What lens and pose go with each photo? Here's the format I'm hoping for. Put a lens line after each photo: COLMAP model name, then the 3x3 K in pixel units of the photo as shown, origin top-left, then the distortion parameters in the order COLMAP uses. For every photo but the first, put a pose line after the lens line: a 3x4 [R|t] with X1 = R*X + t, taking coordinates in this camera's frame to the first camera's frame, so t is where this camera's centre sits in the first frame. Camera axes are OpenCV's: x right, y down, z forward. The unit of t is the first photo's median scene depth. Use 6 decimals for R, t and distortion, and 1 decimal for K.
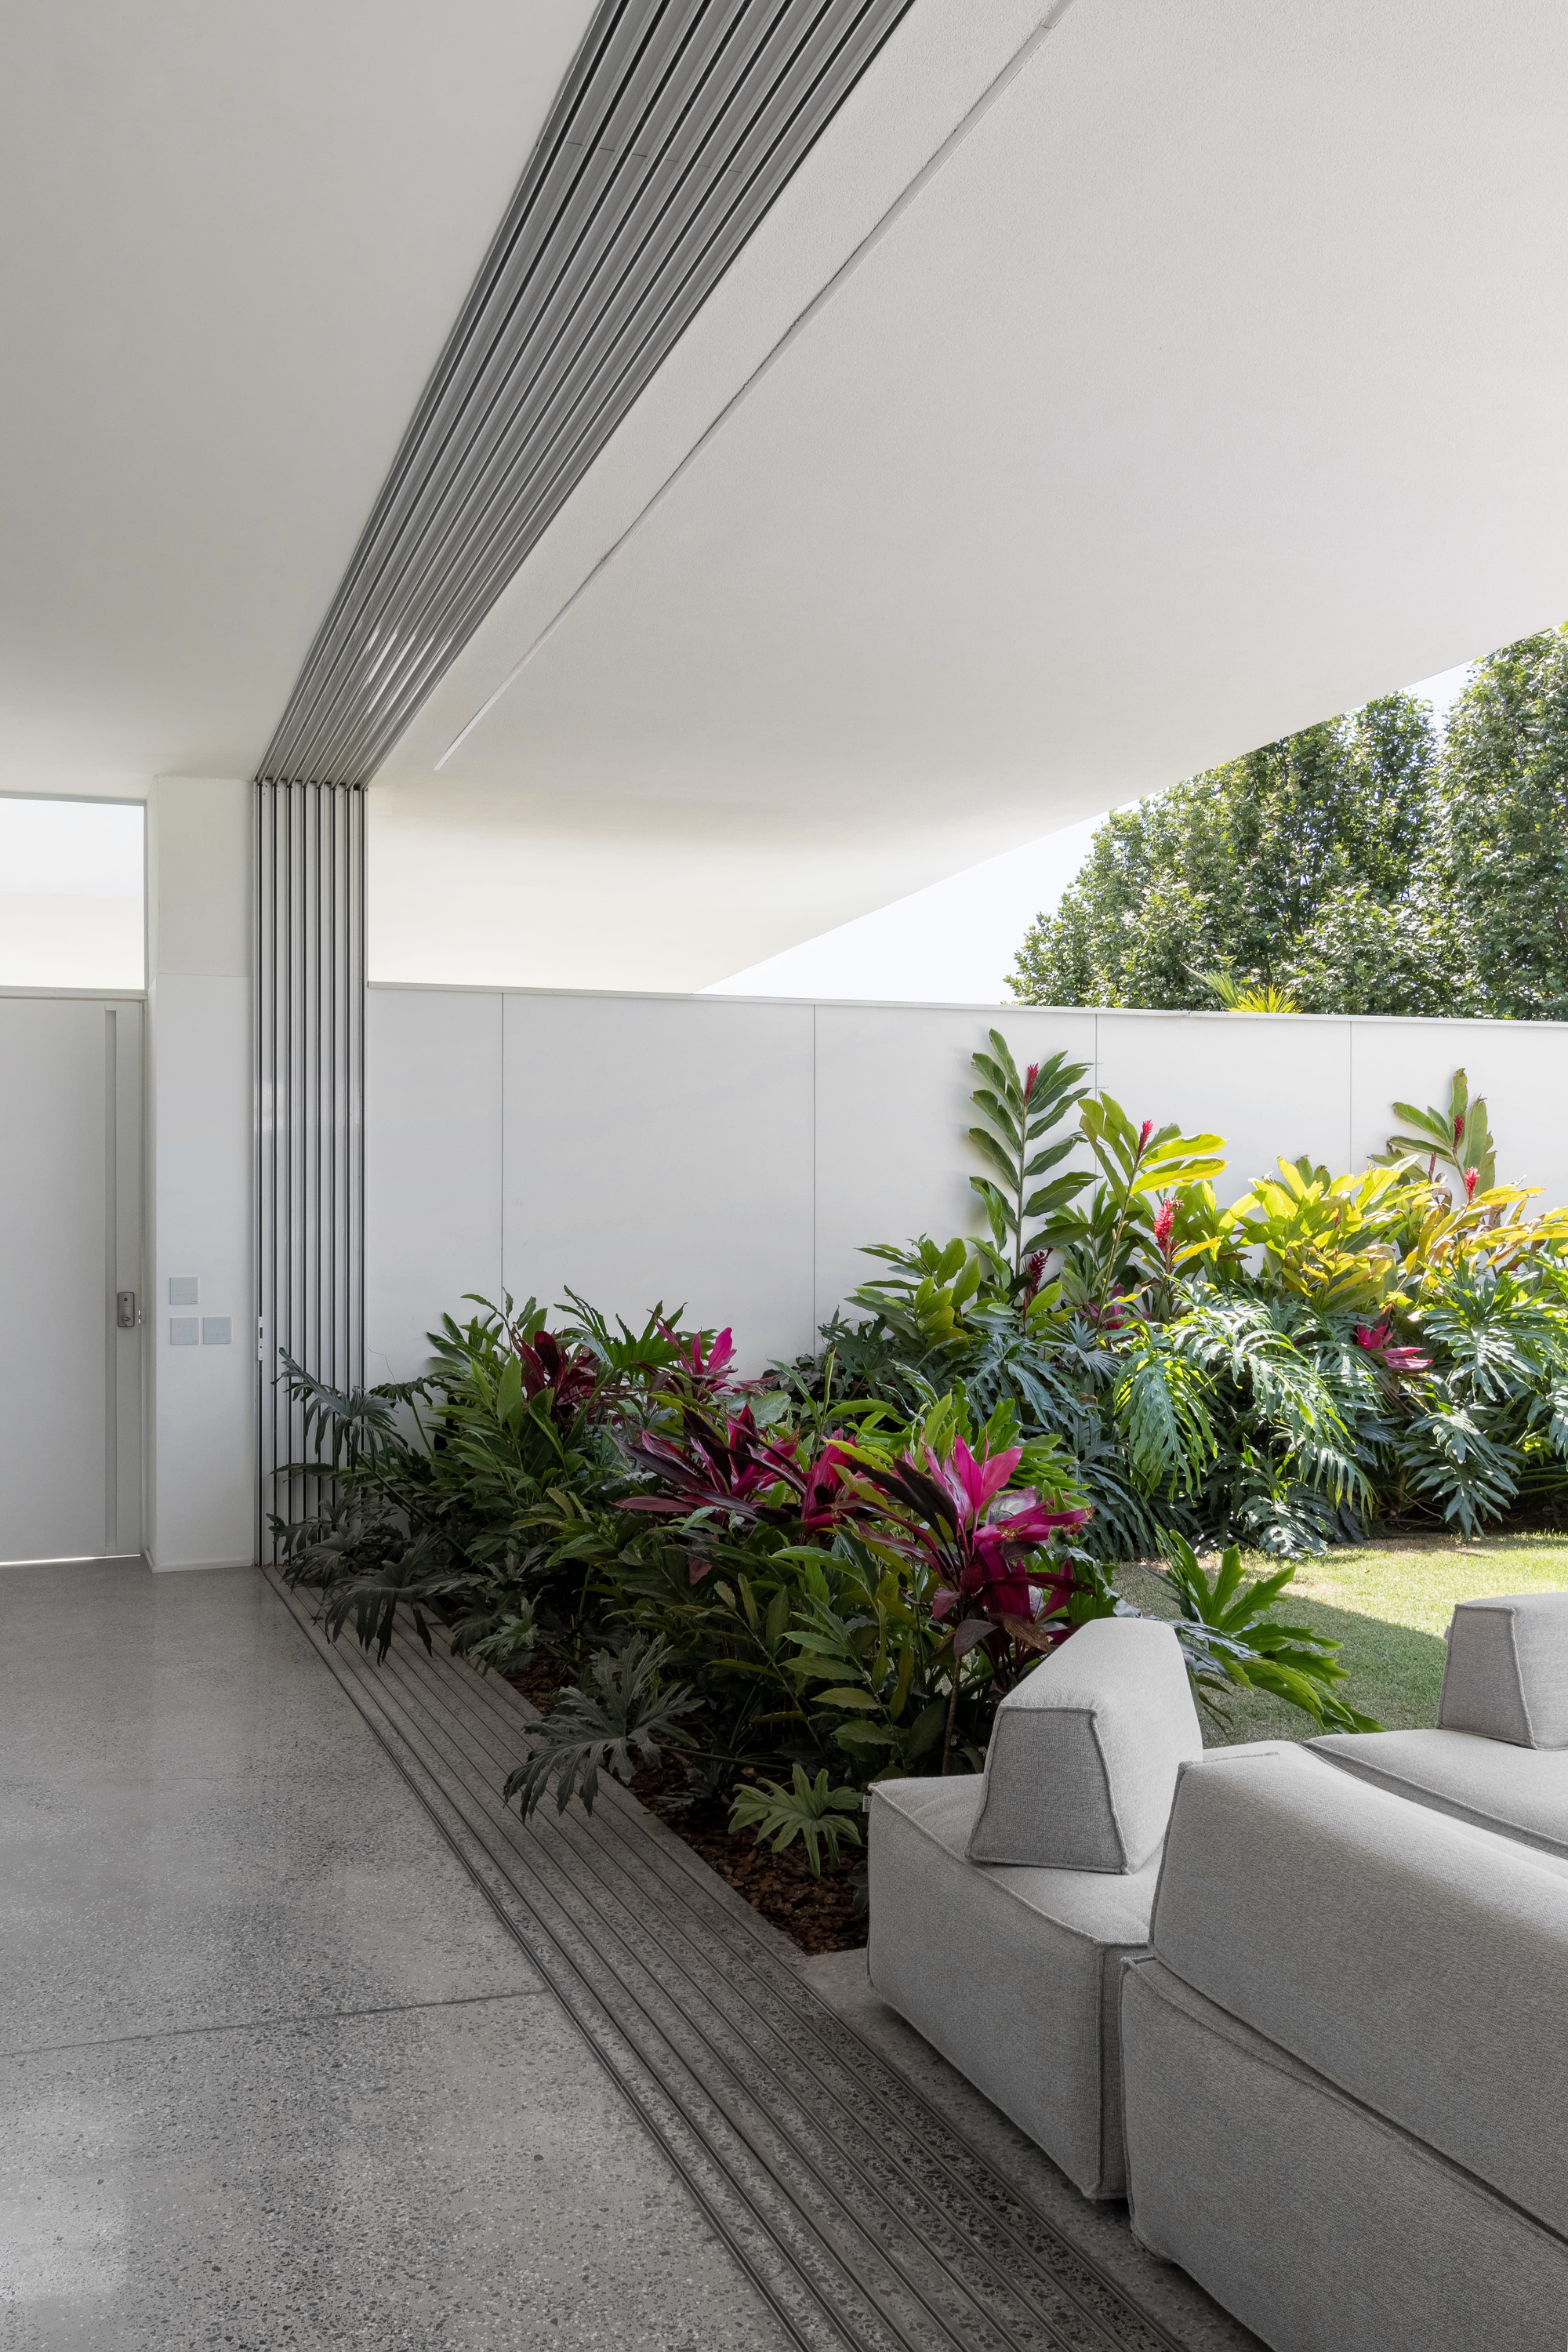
lens RADIAL K [[2050.3, 0, 786.5], [0, 2050.3, 1215.6], [0, 0, 1]] dist [0.002085, -0.002485]
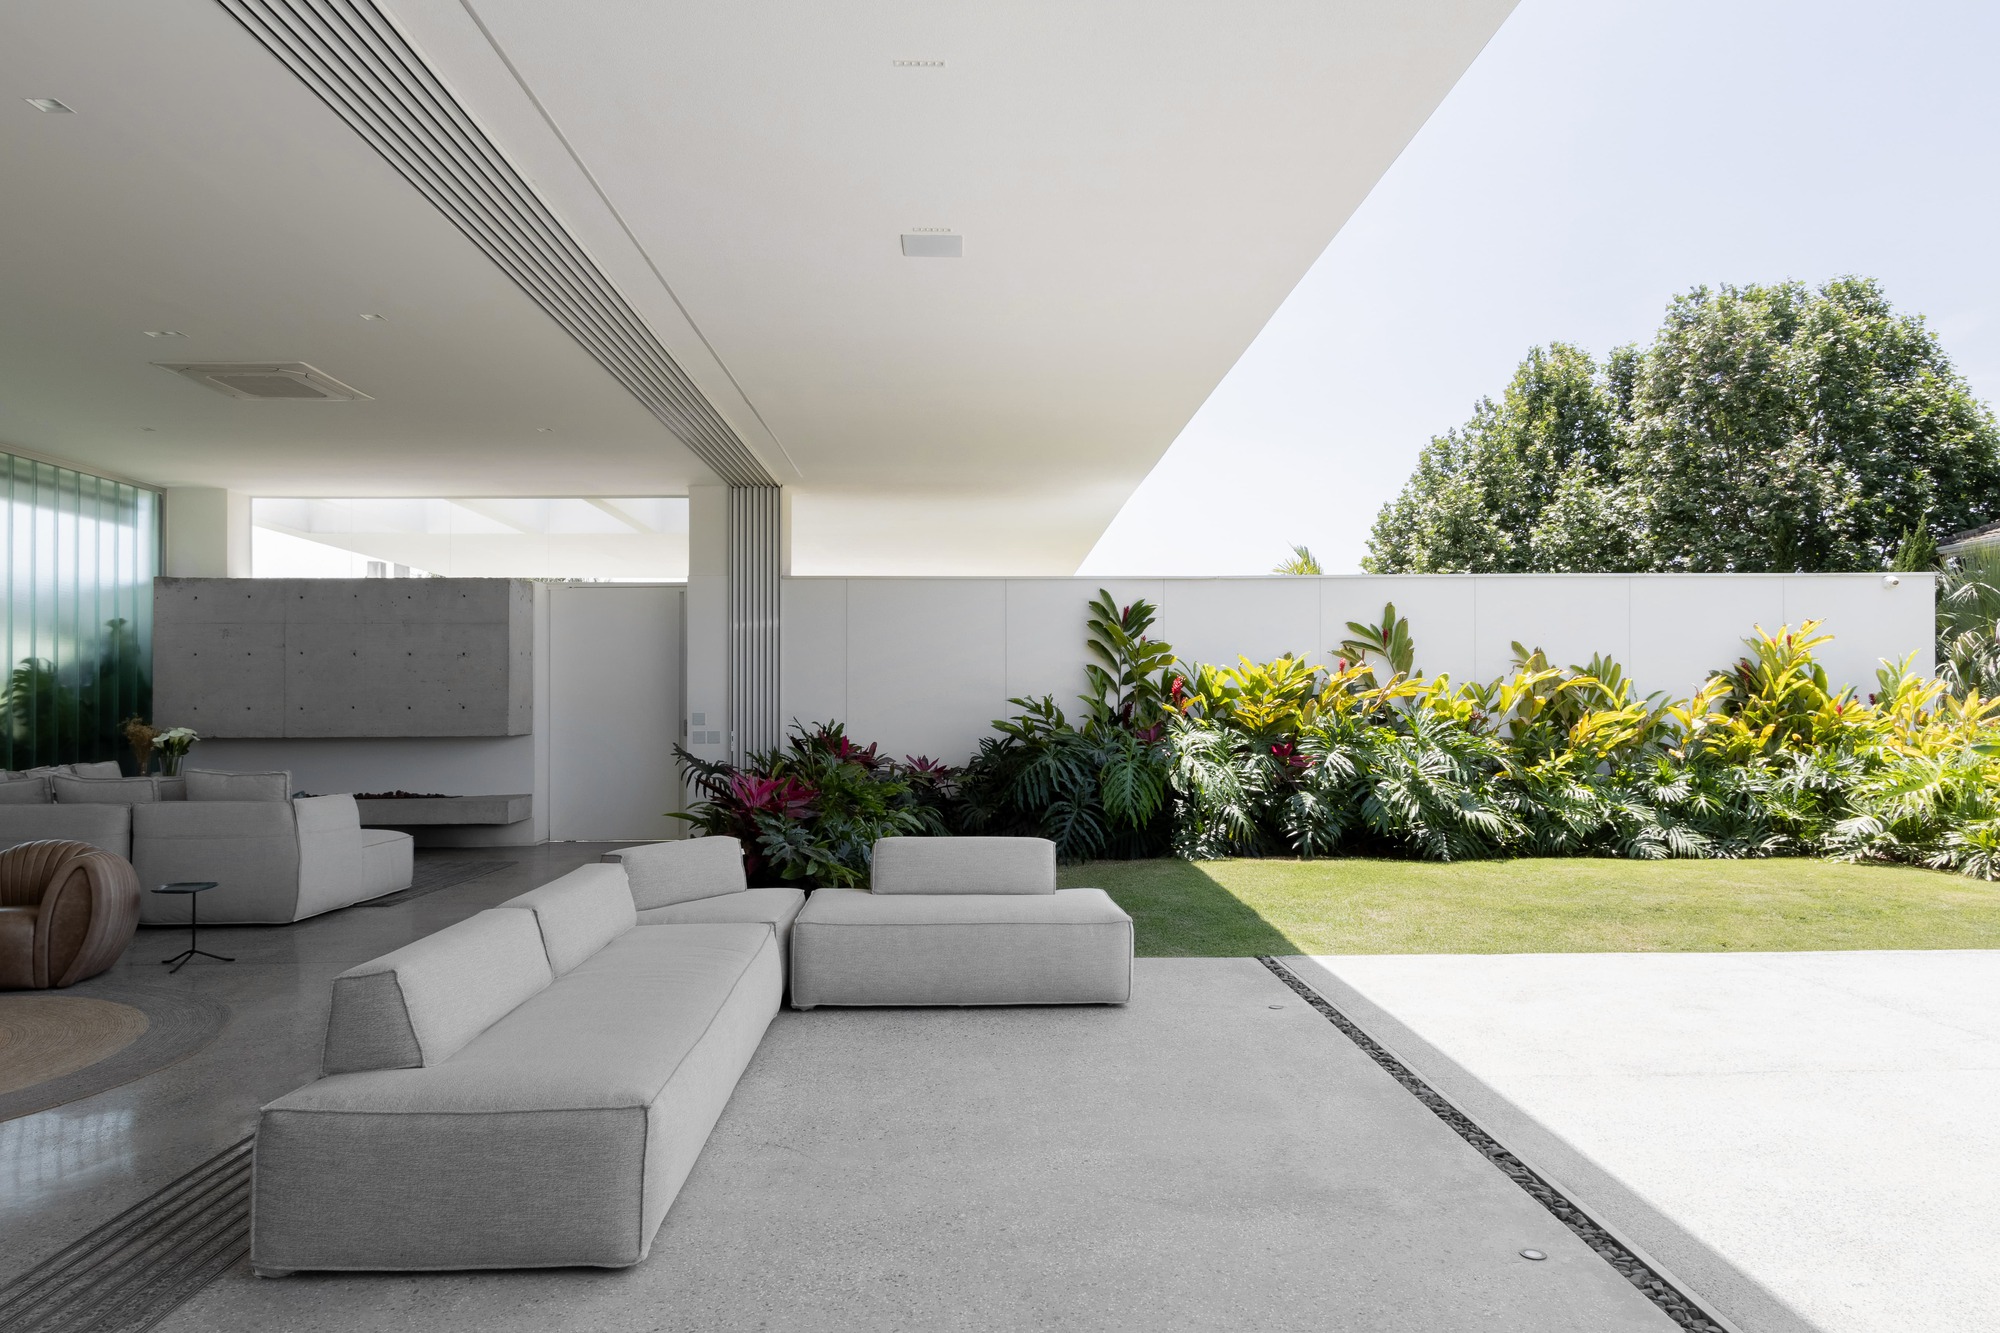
lens RADIAL K [[1243.0, 0, 984.2], [0, 1243.0, 684.8], [0, 0, 1]] dist [0.004389, 0.007388]
pose [[0.950068, -0.000203, -0.312043, 0.373278], [0.000184, 1.000000, -0.000090, 0.000179], [0.312043, 0.000028, 0.950068, -0.157927]]
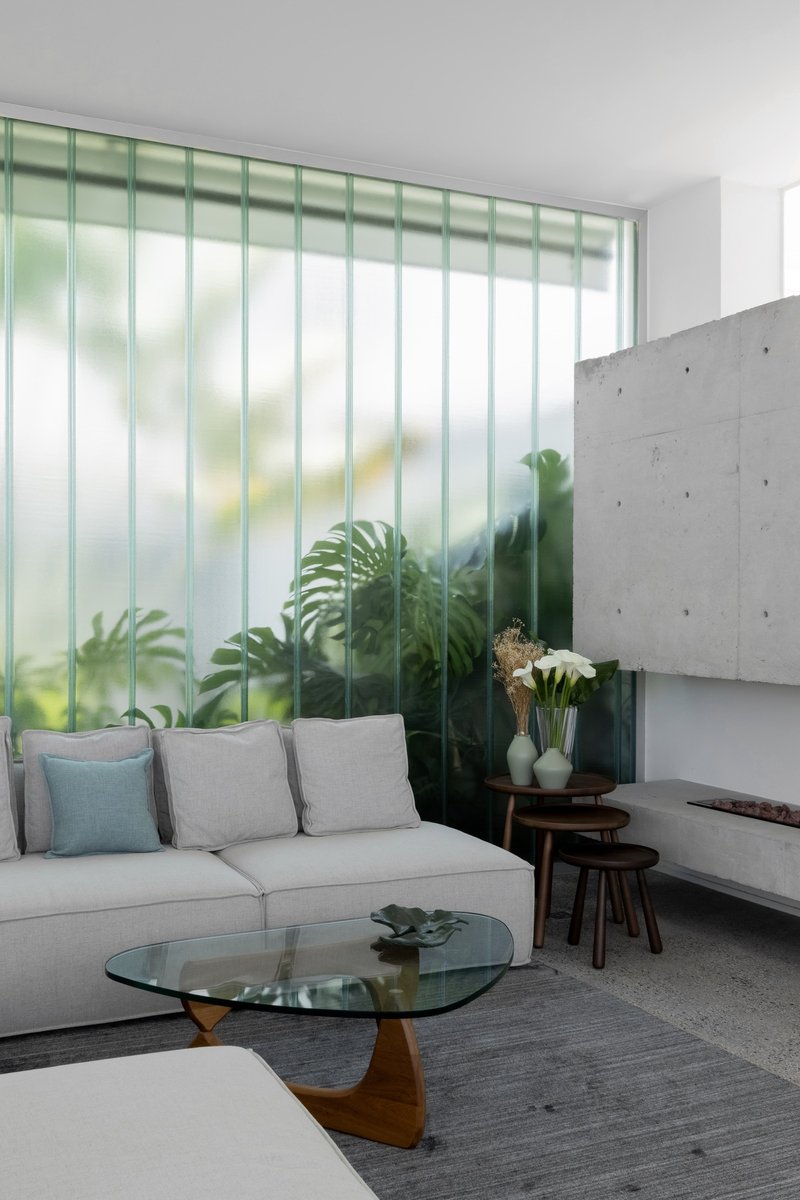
lens RADIAL K [[1192.2, 0, 401.9], [0, 1192.2, 595.8], [0, 0, 1]] dist [0.011972, 0.000000]
pose [[0.086999, 0.001471, -0.996207, -0.132086], [0.009483, 0.999952, 0.002305, 0.012072], [0.996163, -0.009647, 0.086981, 0.551078]]
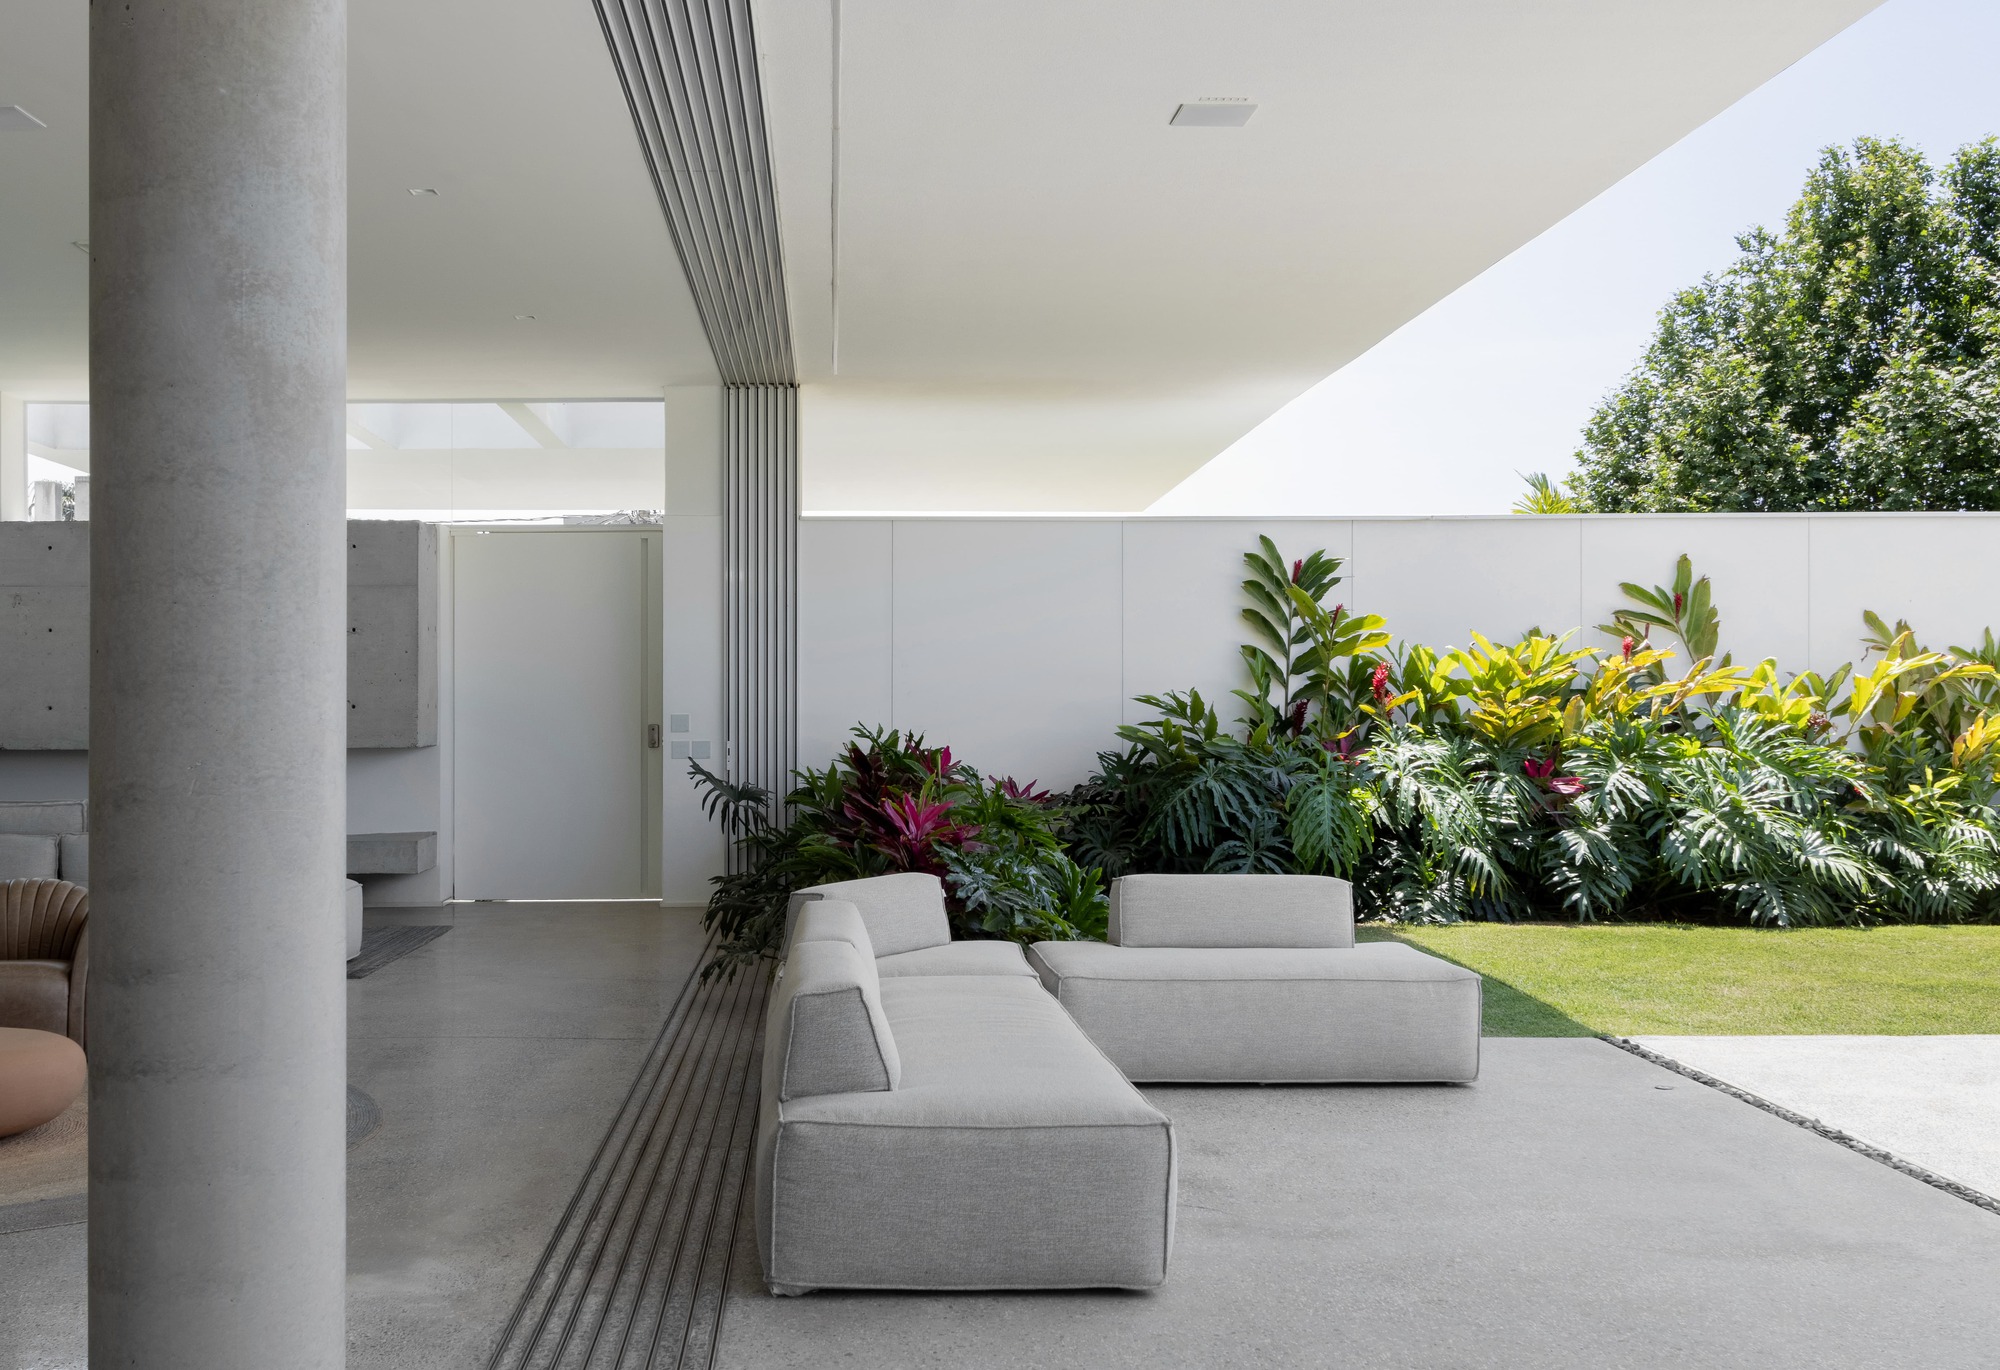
lens RADIAL K [[2046.5, 0, 854.8], [0, 2046.5, 675.3], [0, 0, 1]] dist [0.003628, 0.000000]
pose [[0.945787, 0.001057, -0.324786, 0.290781], [-0.000439, 0.999998, 0.001975, -0.001979], [0.324787, -0.001726, 0.945786, -0.356497]]
